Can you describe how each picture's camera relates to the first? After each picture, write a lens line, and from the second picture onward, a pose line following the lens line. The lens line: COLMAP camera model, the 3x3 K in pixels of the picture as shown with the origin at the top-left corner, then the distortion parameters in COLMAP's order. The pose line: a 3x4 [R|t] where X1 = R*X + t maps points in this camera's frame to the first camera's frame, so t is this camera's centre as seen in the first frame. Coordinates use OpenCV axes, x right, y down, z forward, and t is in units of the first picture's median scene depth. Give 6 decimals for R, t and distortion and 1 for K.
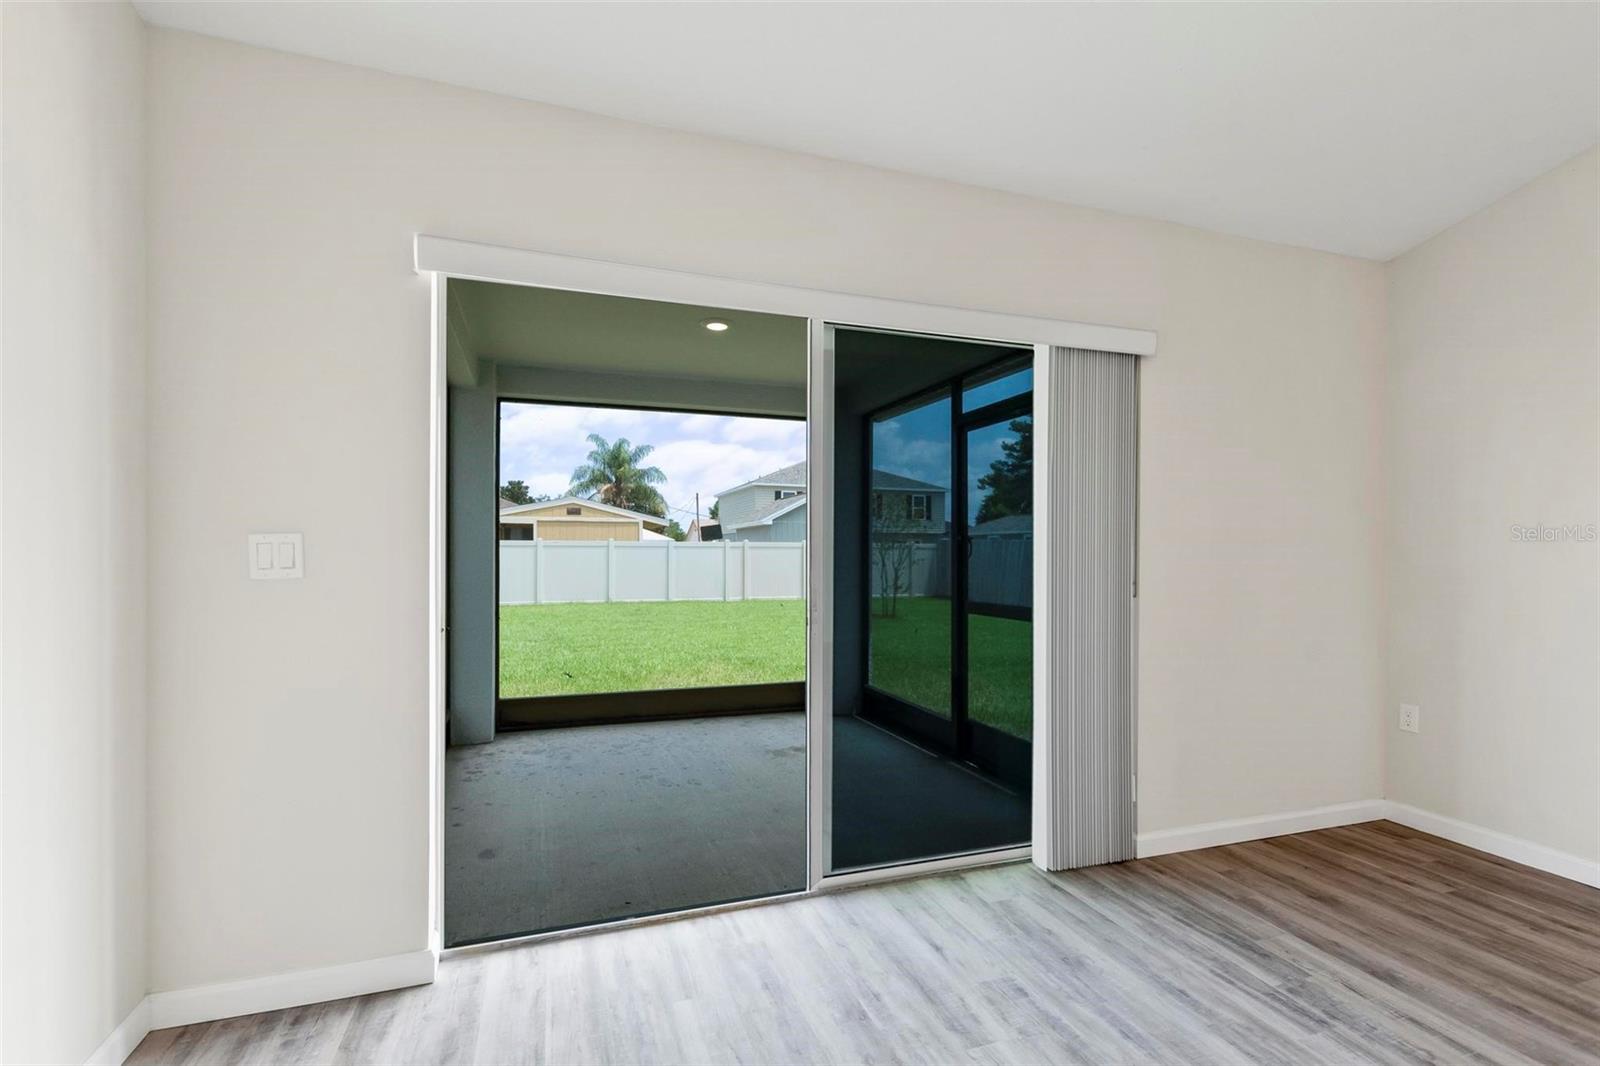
lens RADIAL K [[727.8, 0, 798.2], [0, 727.8, 549.2], [0, 0, 1]] dist [0.000876, -0.000026]
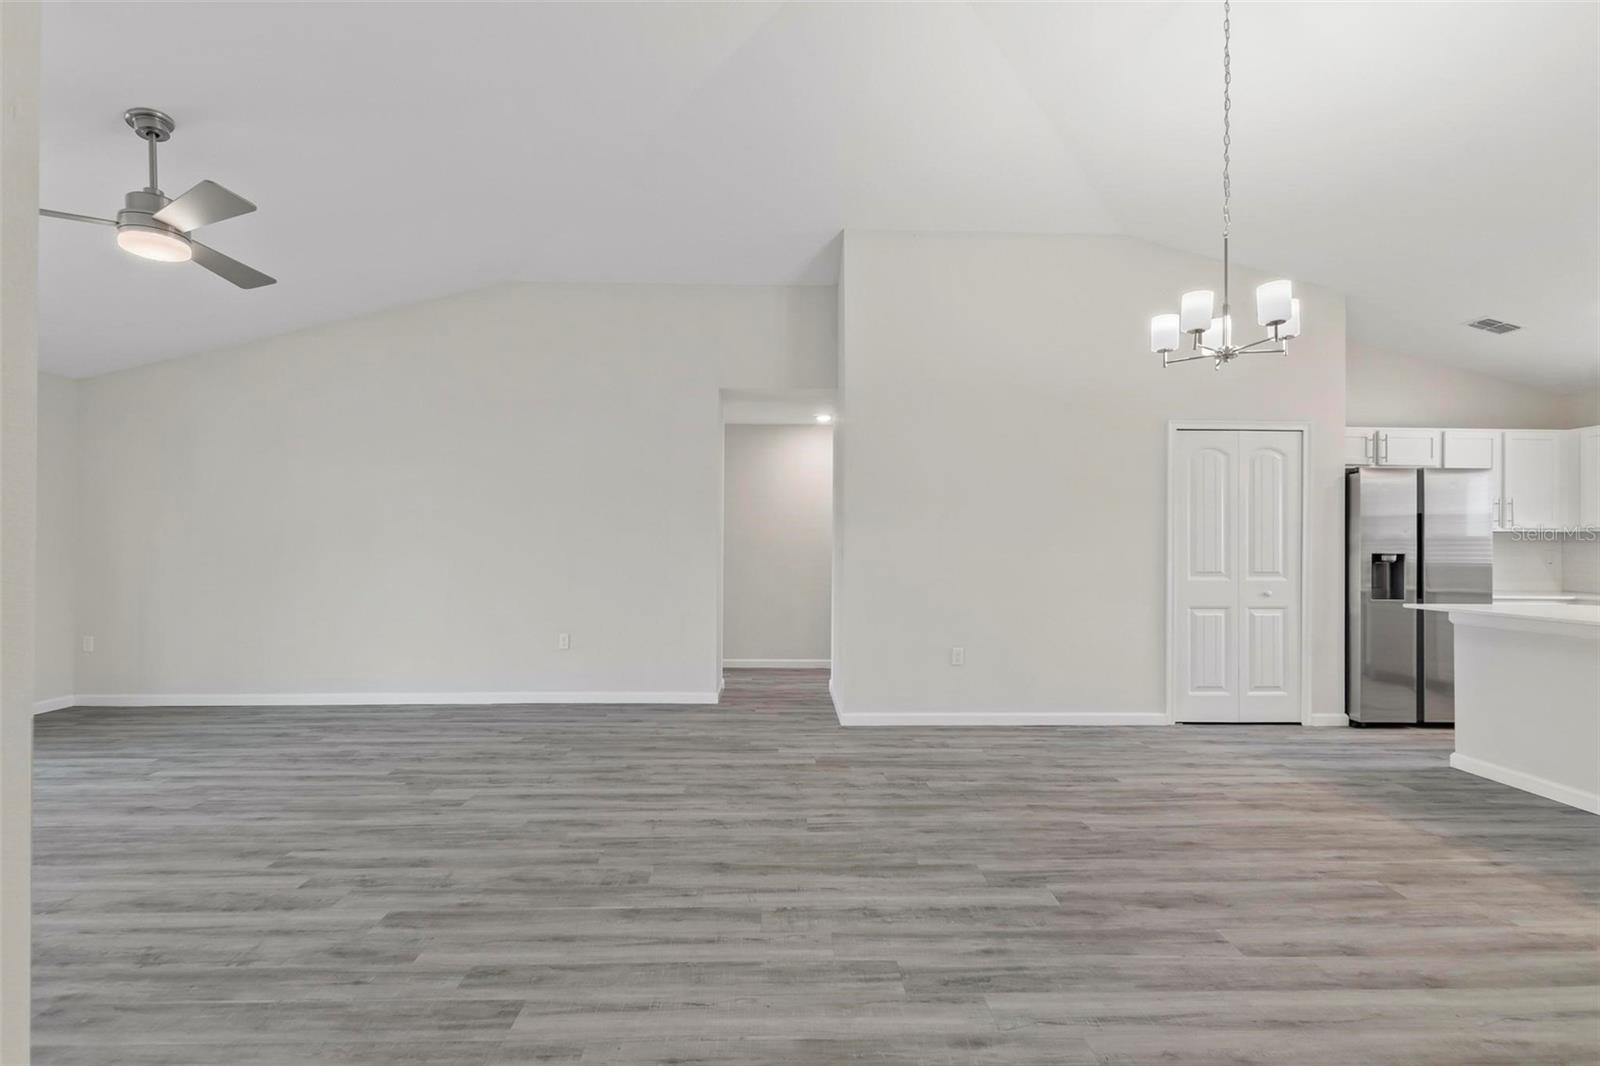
lens RADIAL K [[694.9, 0, 801.3], [0, 694.9, 541.4], [0, 0, 1]] dist [0.012713, -0.005992]
pose [[0.296516, -0.000530, 0.955028, -0.034061], [-0.006315, 0.999977, 0.002515, -0.003998], [-0.955007, -0.006777, 0.296506, -0.152545]]
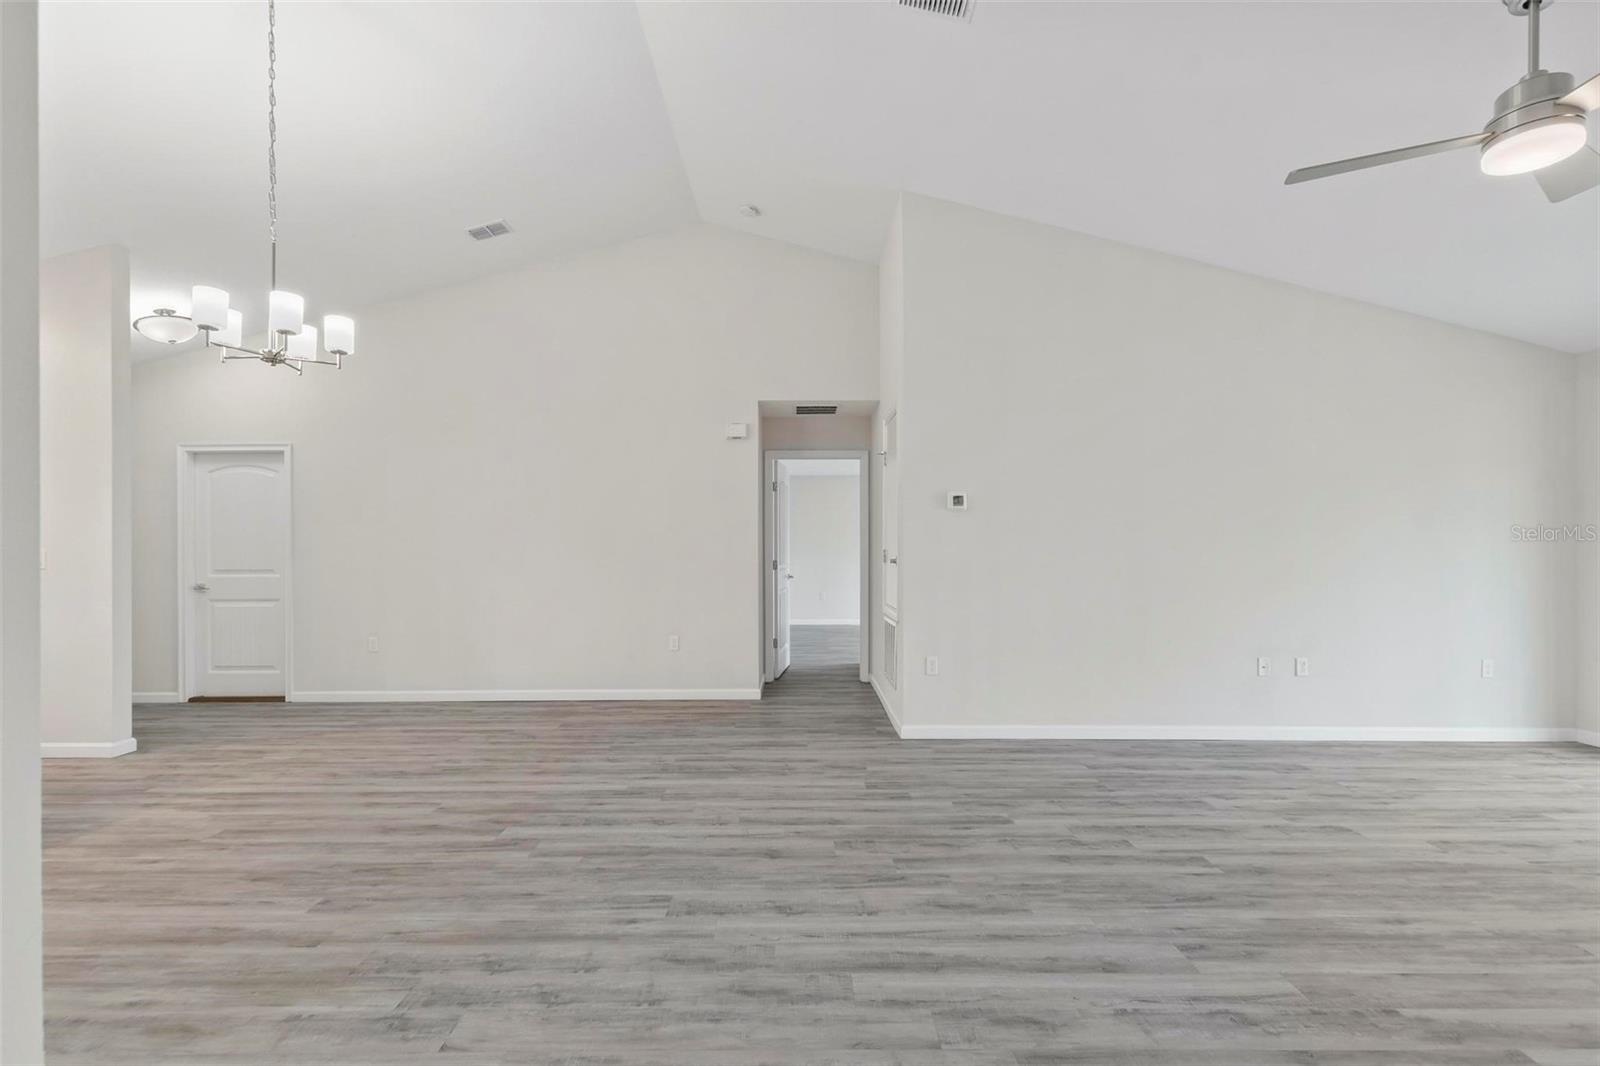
lens RADIAL K [[694.9, 0, 801.3], [0, 694.9, 541.4], [0, 0, 1]] dist [0.012713, -0.005992]
pose [[-0.317904, -0.018603, -0.947940, 0.178921], [0.003817, 0.999774, -0.020901, -0.002061], [0.948115, -0.010263, -0.317761, -0.065246]]
